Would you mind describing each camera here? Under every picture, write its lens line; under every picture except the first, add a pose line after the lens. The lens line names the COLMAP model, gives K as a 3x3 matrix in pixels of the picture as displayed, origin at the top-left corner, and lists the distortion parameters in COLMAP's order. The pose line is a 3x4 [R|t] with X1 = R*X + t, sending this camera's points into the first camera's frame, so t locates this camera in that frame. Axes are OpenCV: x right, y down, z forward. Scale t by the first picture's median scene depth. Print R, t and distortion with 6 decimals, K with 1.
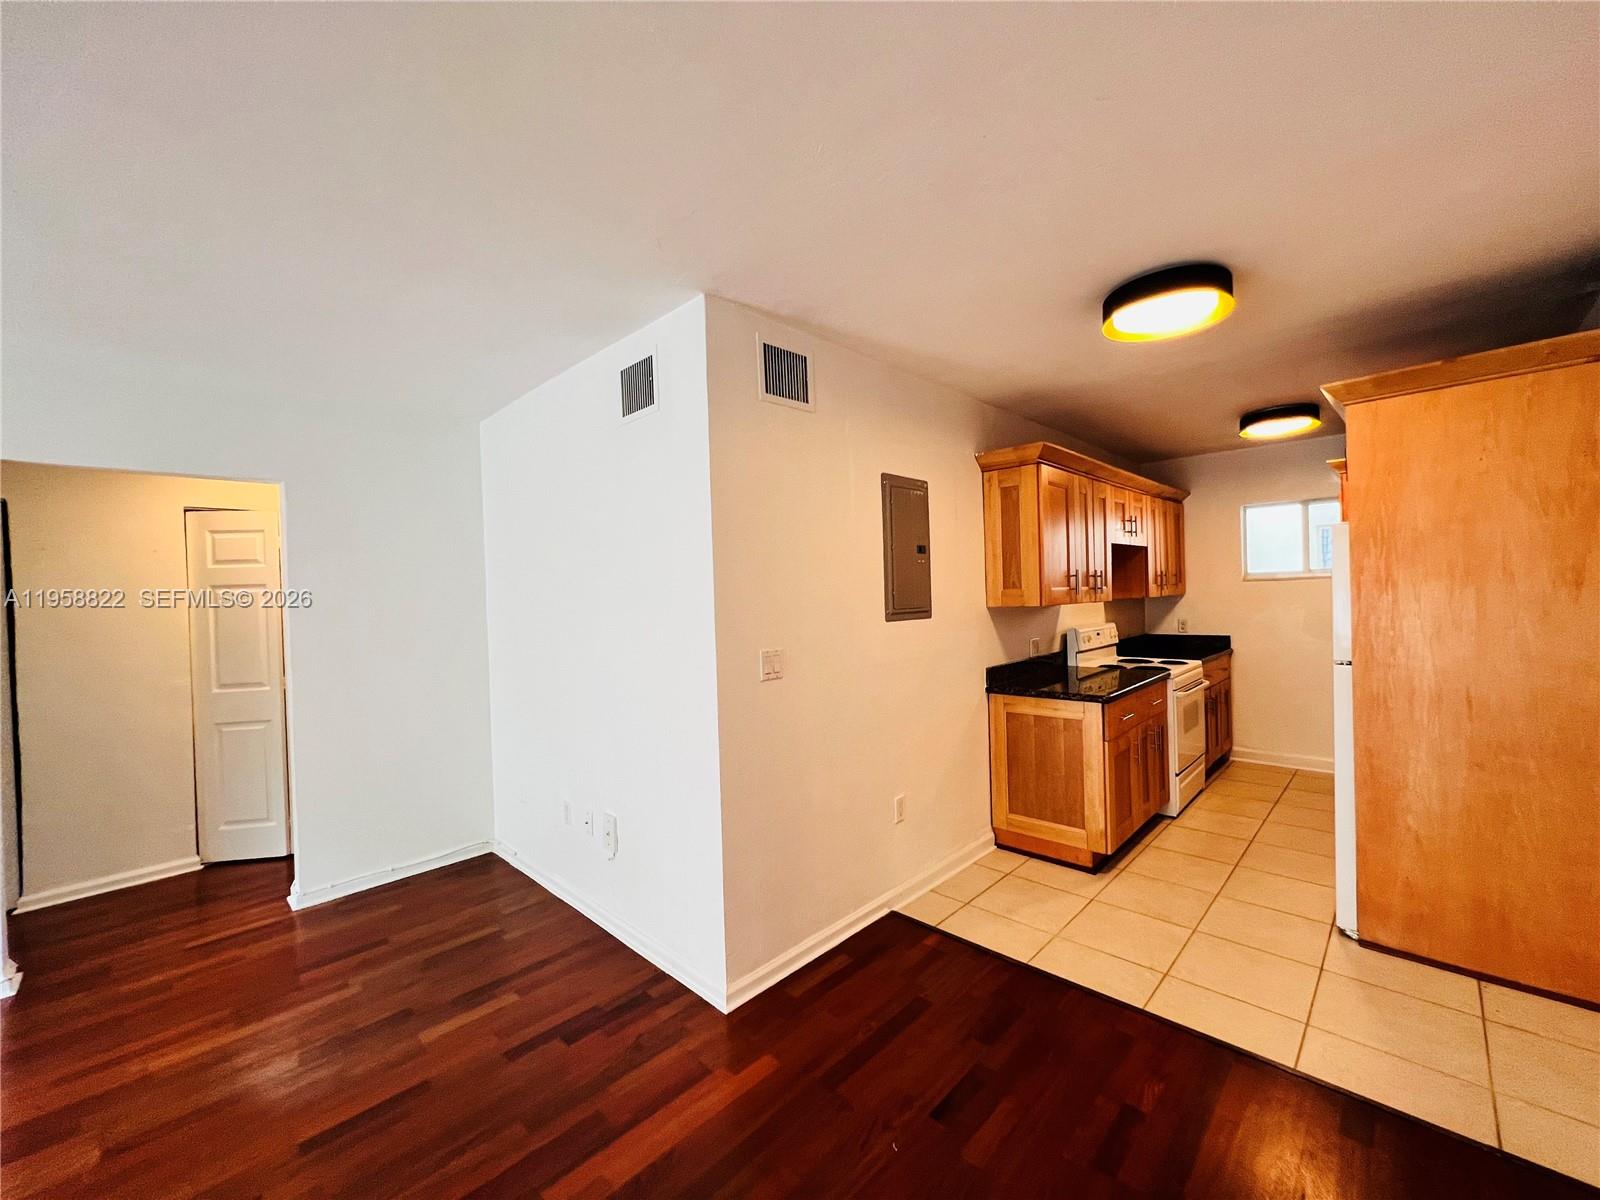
lens RADIAL K [[640.8, 0, 800.0], [0, 640.8, 600.0], [0, 0, 1]] dist [0.001249, 0.000301]
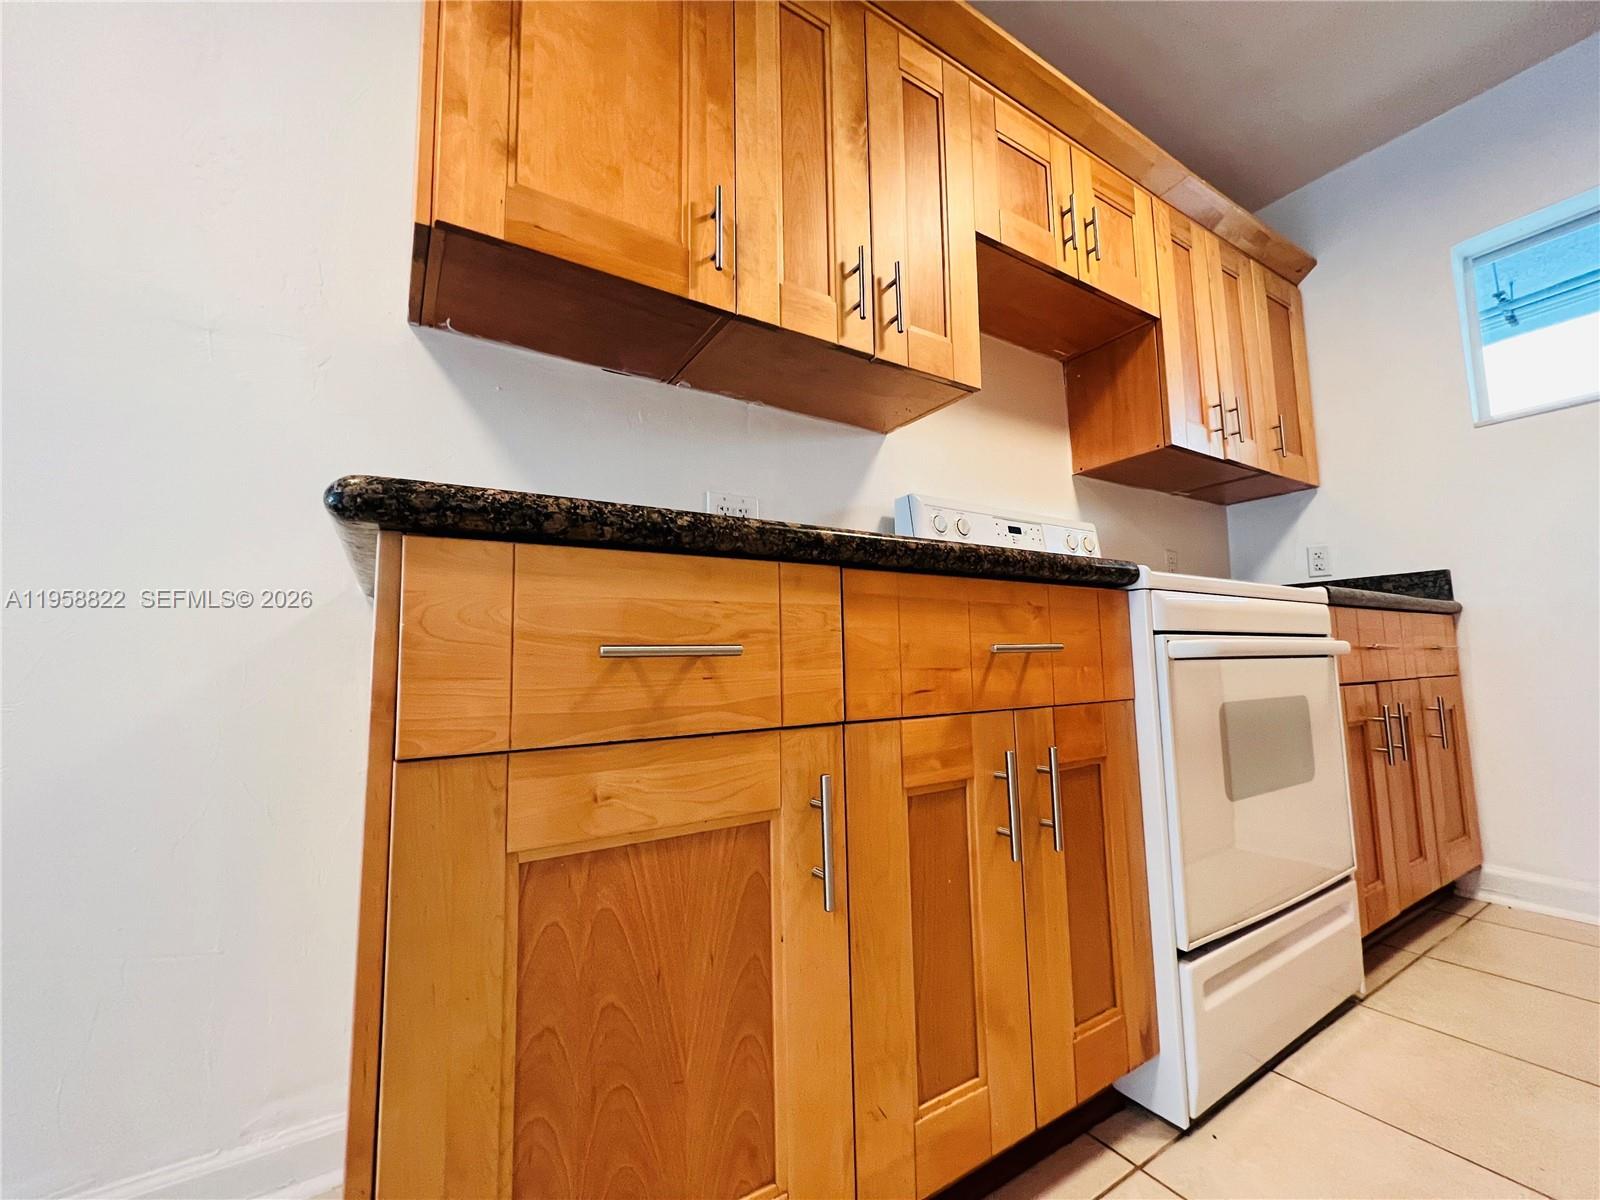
lens RADIAL K [[640.8, 0, 800.0], [0, 640.8, 600.0], [0, 0, 1]] dist [0.001249, 0.000301]
pose [[0.971064, -0.009548, -0.238627, 0.522528], [-0.014005, 0.995204, -0.096811, 0.162927], [0.238407, 0.097351, 0.966274, 0.728174]]
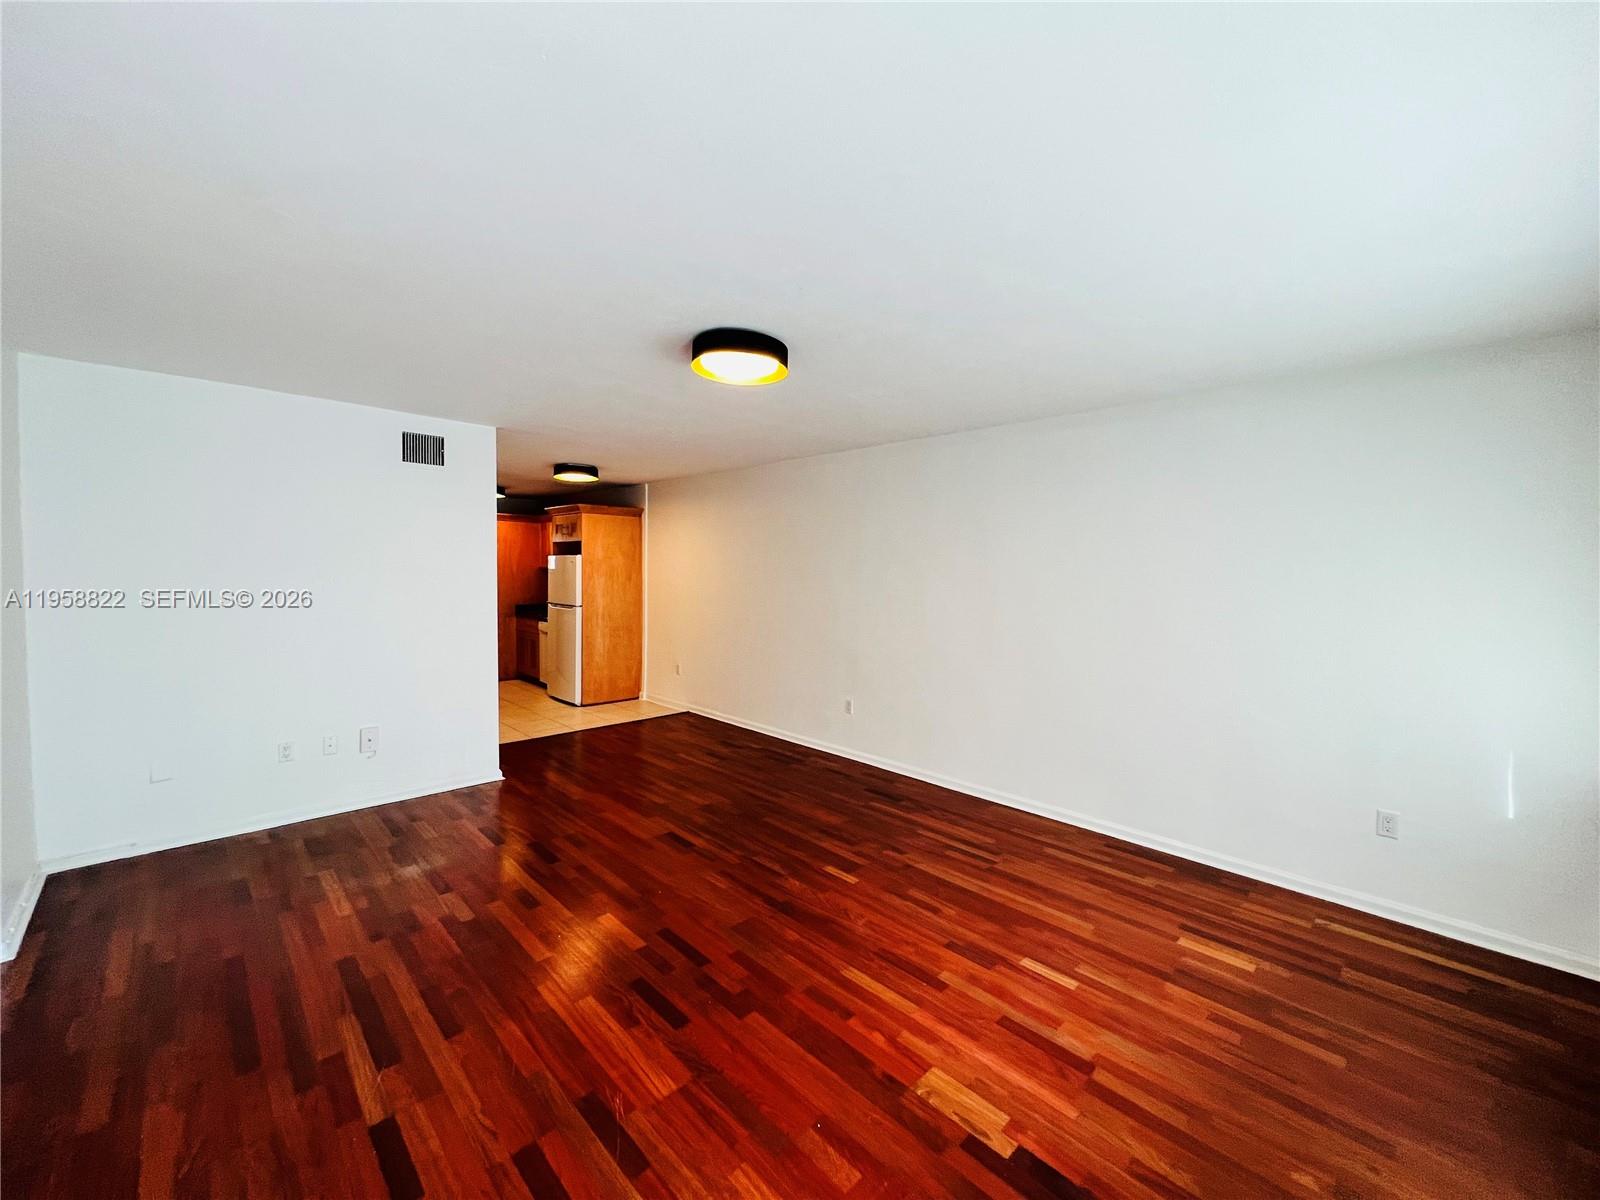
lens RADIAL K [[640.8, 0, 800.0], [0, 640.8, 600.0], [0, 0, 1]] dist [0.001249, 0.000301]
pose [[0.021958, -0.017150, 0.999612, -1.276984], [-0.003736, 0.999844, 0.017236, 0.014660], [-0.999752, -0.004113, 0.021890, 0.000047]]
